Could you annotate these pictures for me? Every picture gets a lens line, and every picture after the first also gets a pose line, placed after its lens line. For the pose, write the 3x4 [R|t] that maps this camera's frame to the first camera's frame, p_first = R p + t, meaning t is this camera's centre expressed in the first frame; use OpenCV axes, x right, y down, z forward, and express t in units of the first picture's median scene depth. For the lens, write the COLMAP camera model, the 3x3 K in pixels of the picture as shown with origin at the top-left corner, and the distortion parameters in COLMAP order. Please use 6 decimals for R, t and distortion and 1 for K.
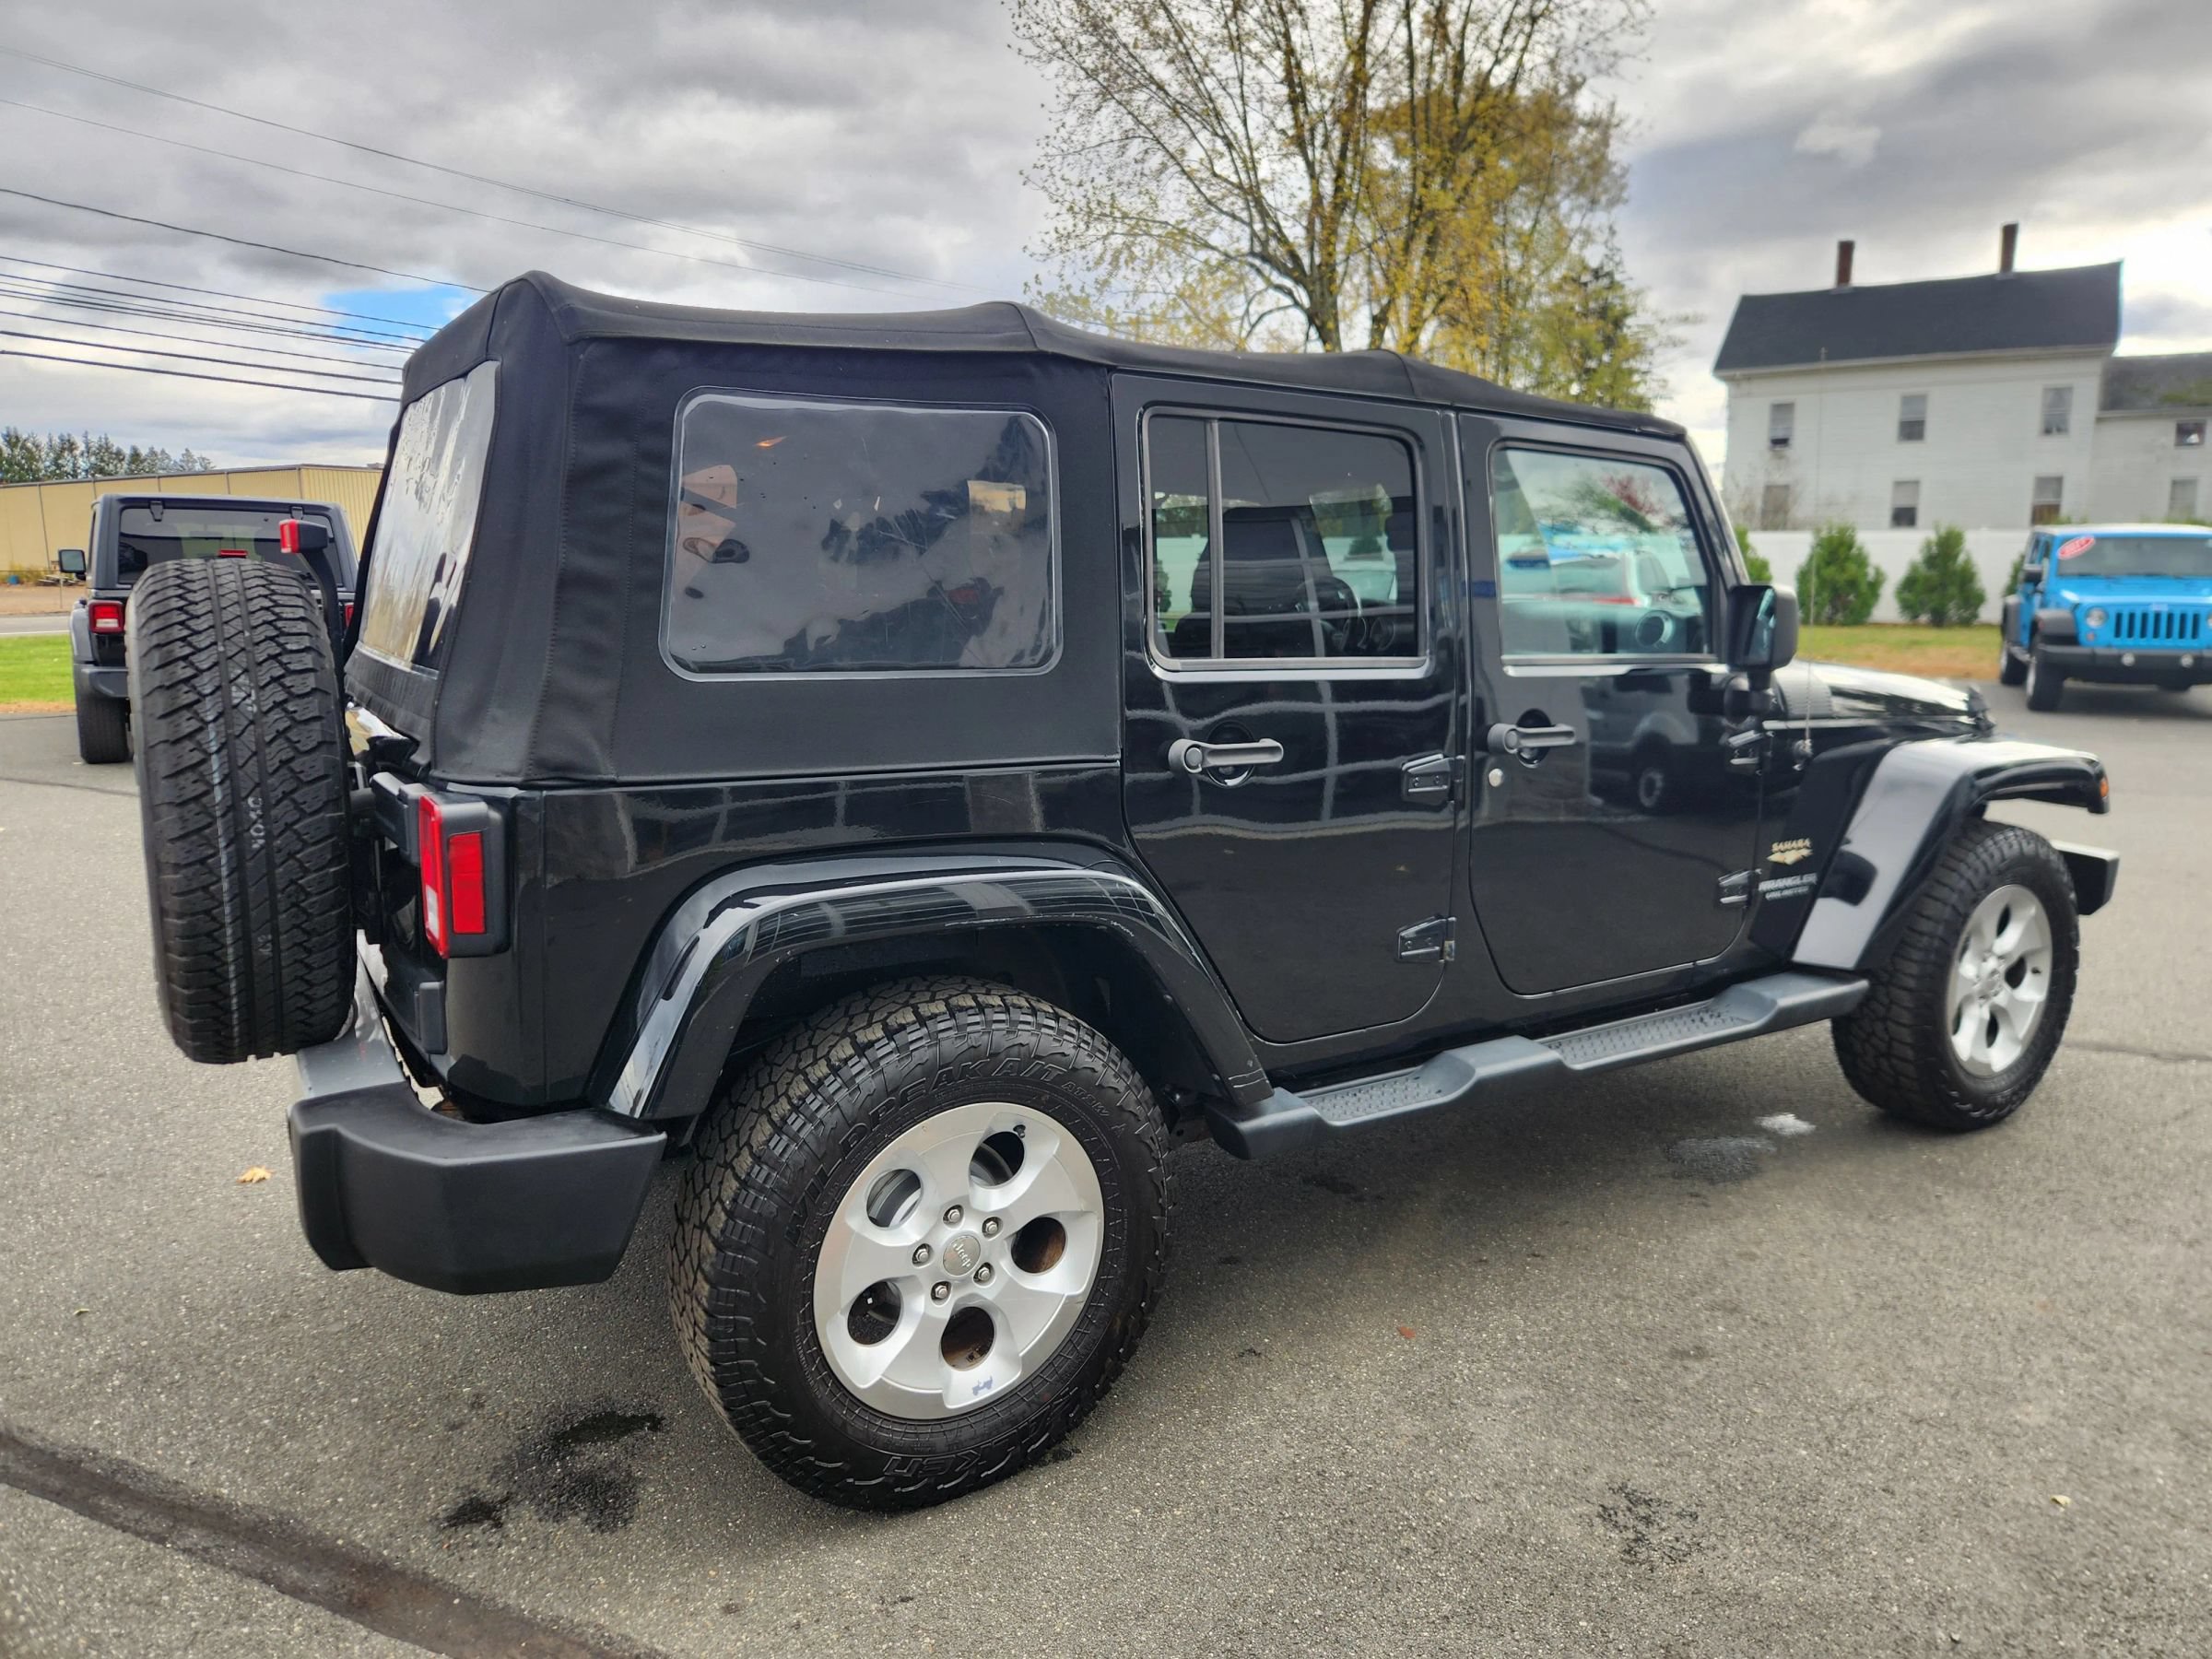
lens RADIAL K [[1478.6, 0, 1118.2], [0, 1478.6, 824.6], [0, 0, 1]] dist [0.069603, -0.055230]
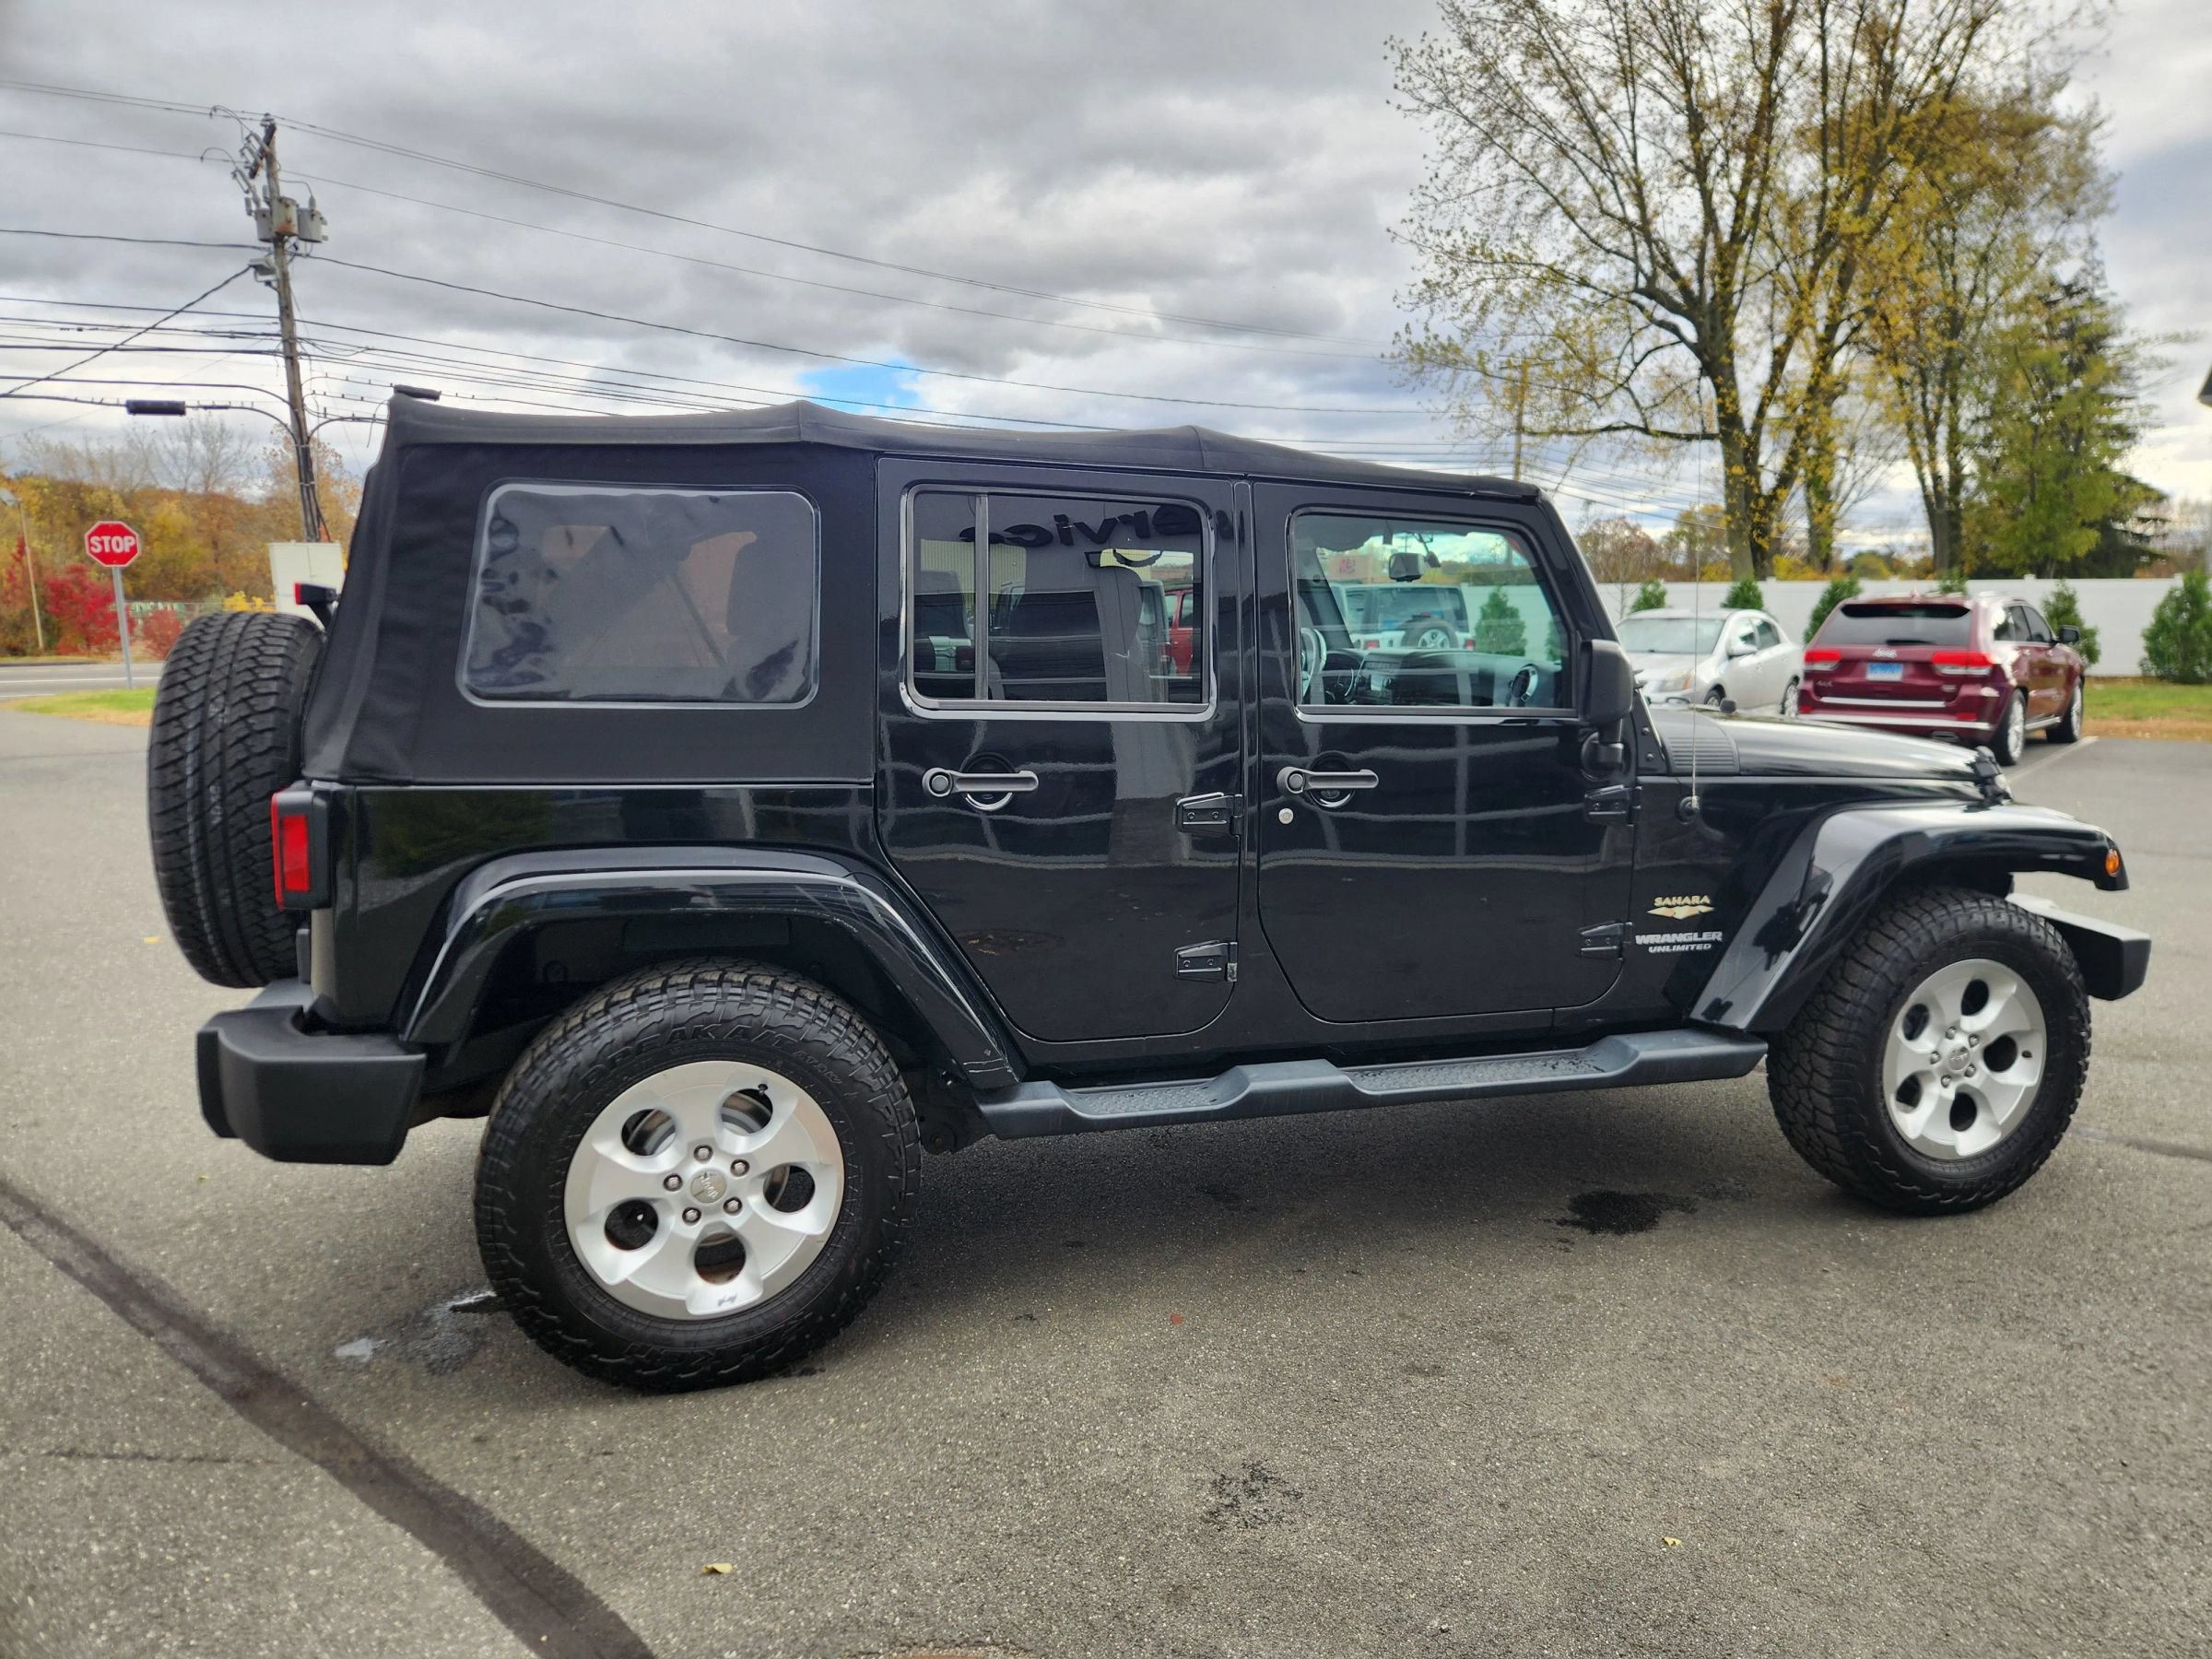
lens RADIAL K [[1478.6, 0, 1118.7], [0, 1478.6, 829.4], [0, 0, 1]] dist [0.069603, -0.055230]
pose [[0.965377, 0.042030, -0.257452, 0.349415], [-0.049144, 0.998565, -0.021259, 0.006081], [0.256189, 0.033175, 0.966057, -0.062605]]
